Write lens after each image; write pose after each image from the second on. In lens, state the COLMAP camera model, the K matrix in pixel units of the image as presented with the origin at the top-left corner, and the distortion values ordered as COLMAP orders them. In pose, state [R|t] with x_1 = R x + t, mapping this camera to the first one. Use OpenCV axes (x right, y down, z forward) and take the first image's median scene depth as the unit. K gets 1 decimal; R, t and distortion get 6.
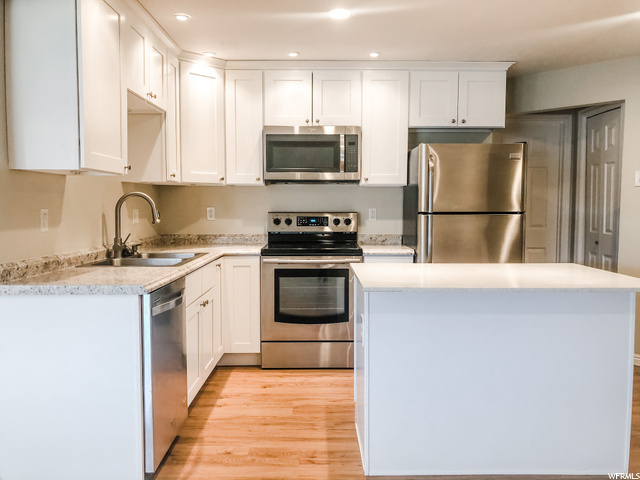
lens RADIAL K [[528.9, 0, 320.0], [0, 528.9, 240.0], [0, 0, 1]] dist [0.040284, -0.007771]
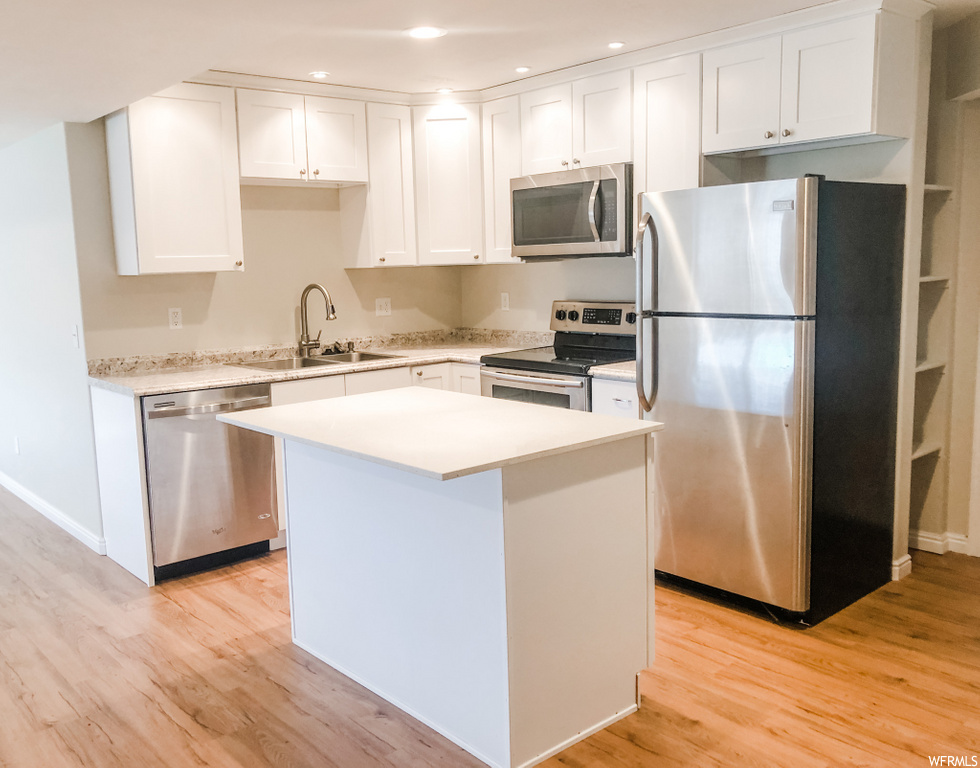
lens RADIAL K [[893.5, 0, 490.0], [0, 893.5, 384.0], [0, 0, 1]] dist [0.019955, 0.003343]
pose [[0.638683, 0.089665, -0.764228, 0.788814], [-0.023378, 0.994990, 0.097202, -0.060337], [0.769114, -0.044215, 0.637580, 0.219530]]
